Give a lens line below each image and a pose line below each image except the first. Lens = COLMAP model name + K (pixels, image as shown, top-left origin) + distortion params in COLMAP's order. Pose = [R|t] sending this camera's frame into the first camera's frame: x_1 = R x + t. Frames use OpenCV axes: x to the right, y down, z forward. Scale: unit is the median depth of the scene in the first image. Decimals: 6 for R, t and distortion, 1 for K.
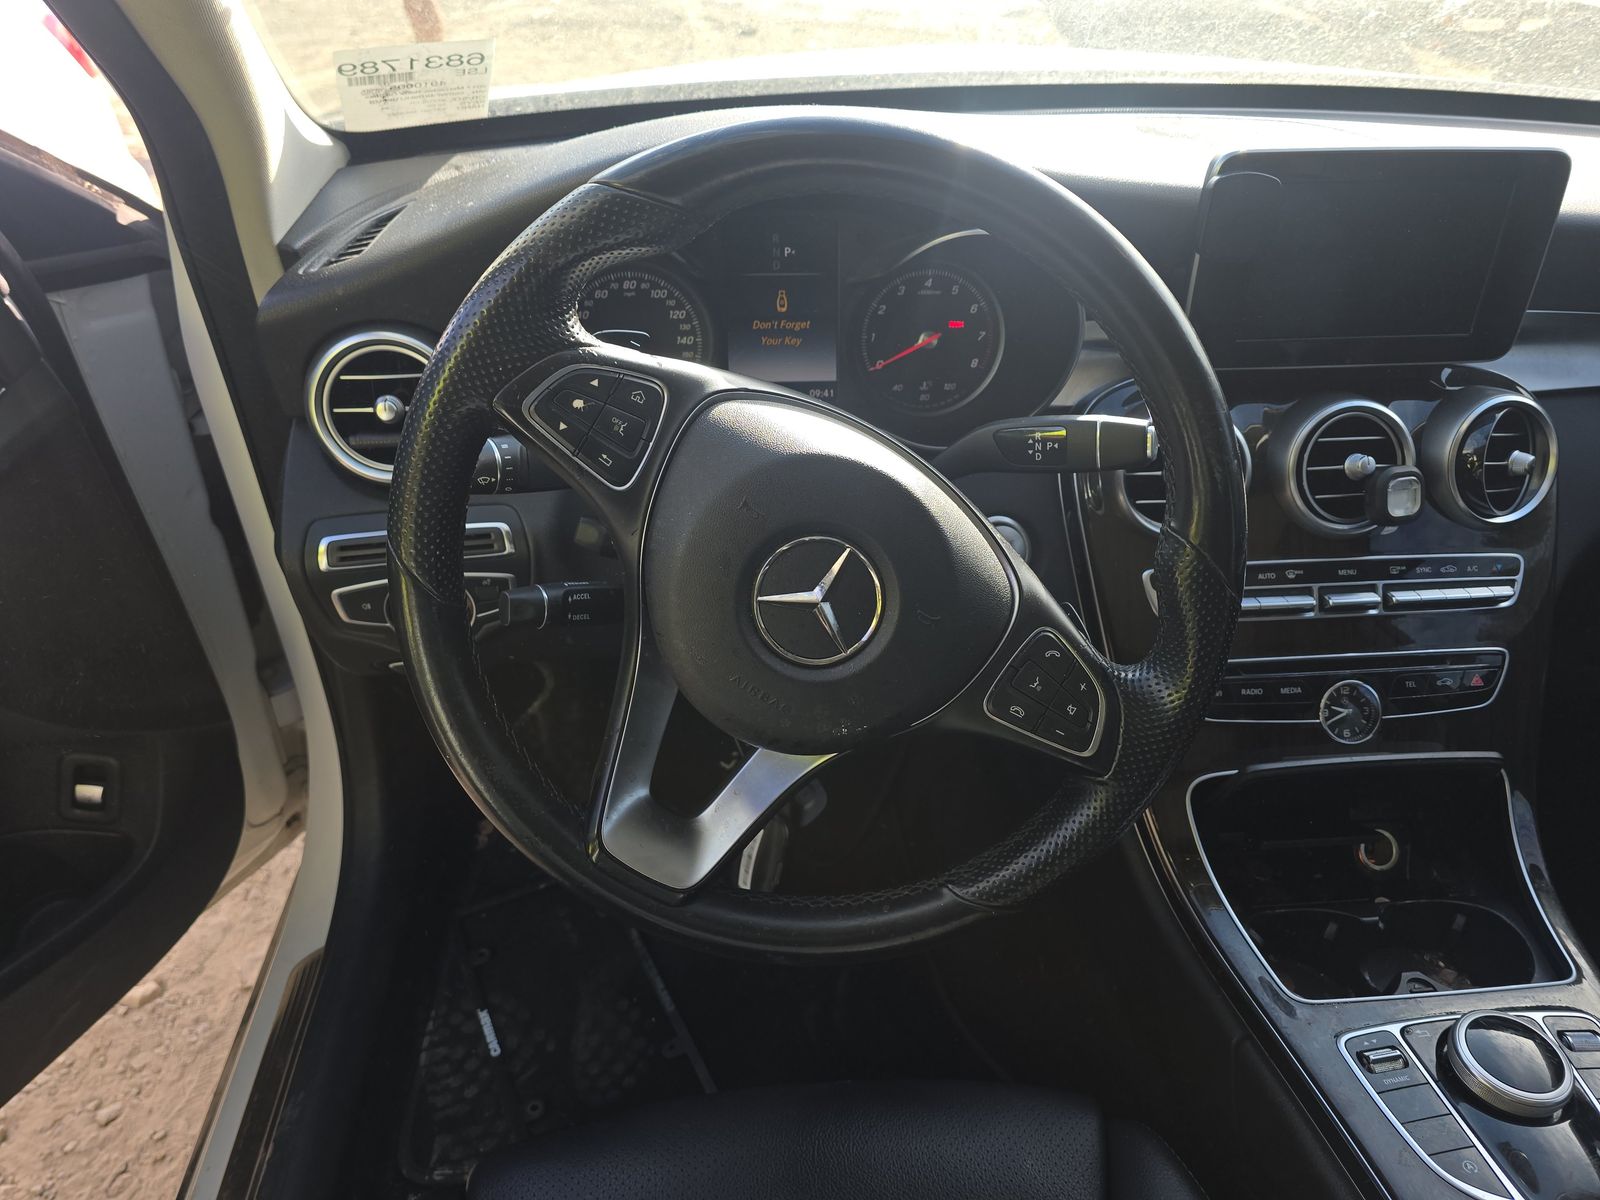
lens RADIAL K [[1063.3, 0, 788.7], [0, 1063.3, 602.9], [0, 0, 1]] dist [0.053156, -0.047864]
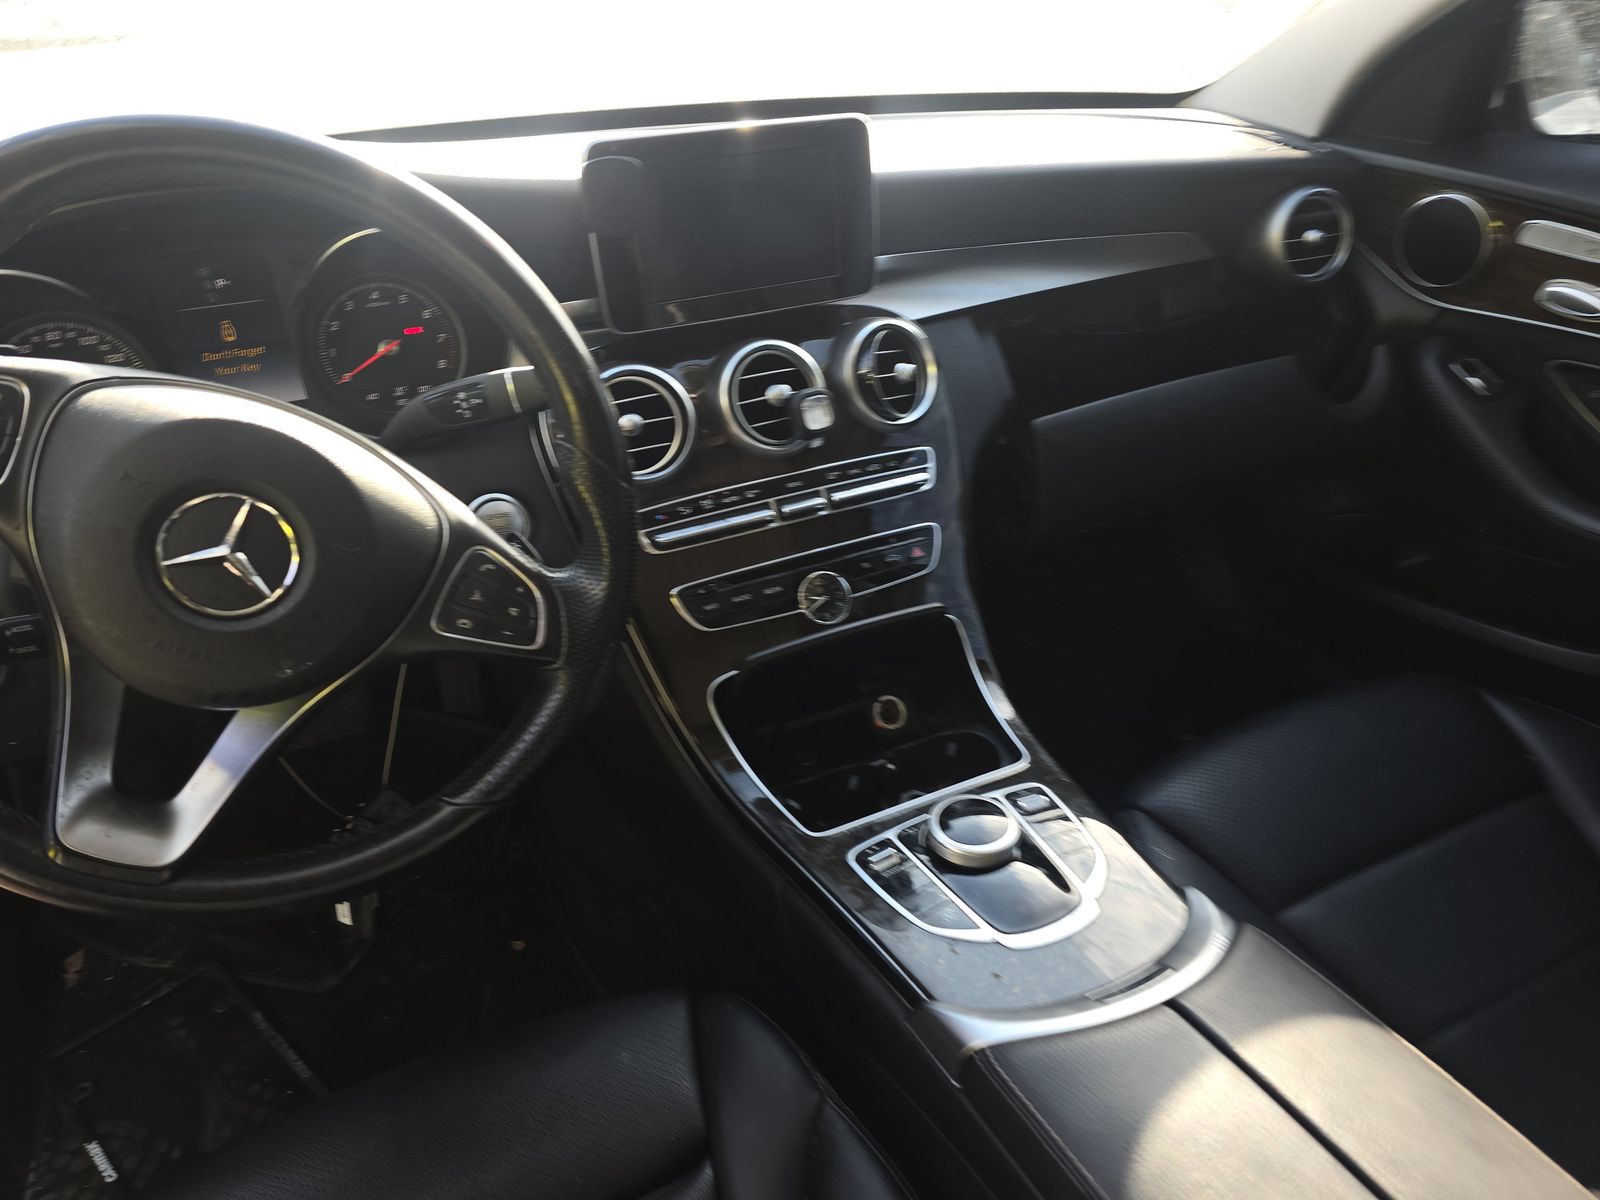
lens RADIAL K [[1063.3, 0, 794.9], [0, 1063.3, 615.9], [0, 0, 1]] dist [0.053156, -0.047864]
pose [[0.936124, -0.219048, 0.275116, 0.162989], [0.236049, 0.971283, -0.029854, 0.146252], [-0.260676, 0.092888, 0.960947, -0.113463]]
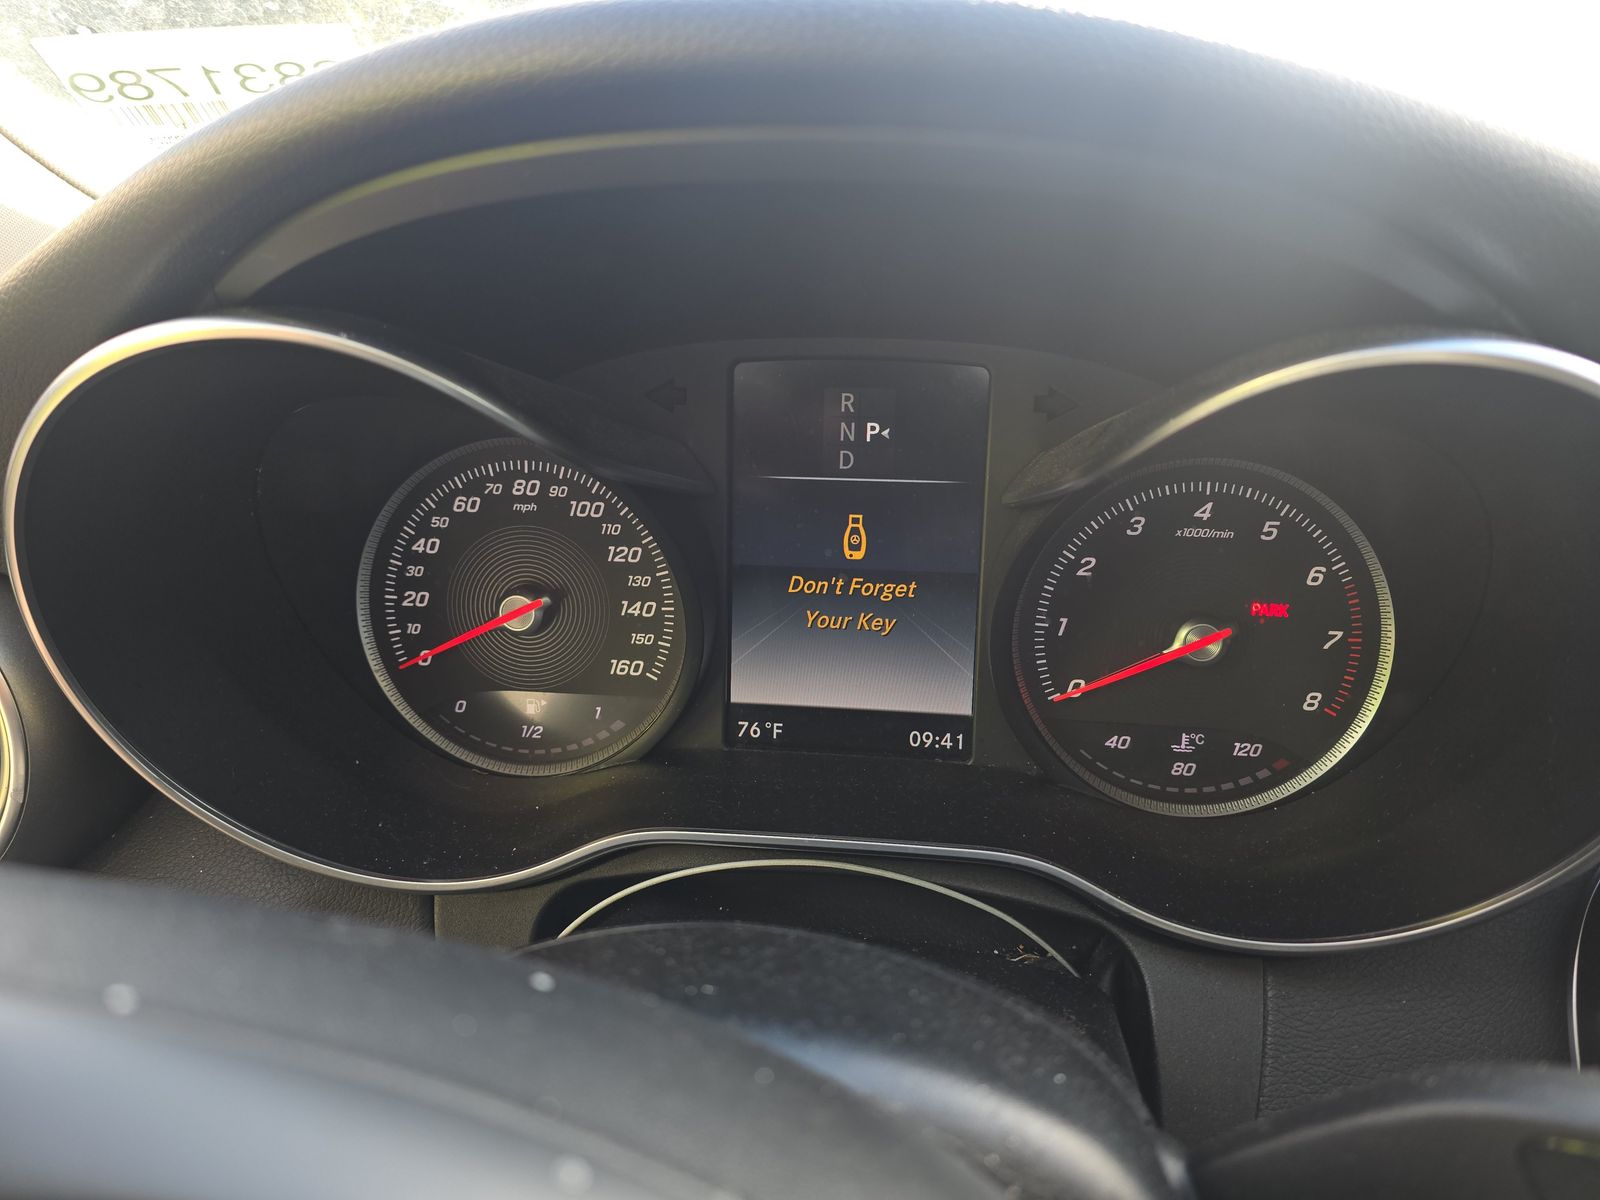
lens RADIAL K [[1063.3, 0, 790.0], [0, 1063.3, 597.3], [0, 0, 1]] dist [0.053156, -0.047864]
pose [[0.981313, 0.060307, -0.182723, 0.050921], [-0.092375, 0.980681, -0.172429, -0.183031], [0.168794, 0.186086, 0.967926, 0.583940]]
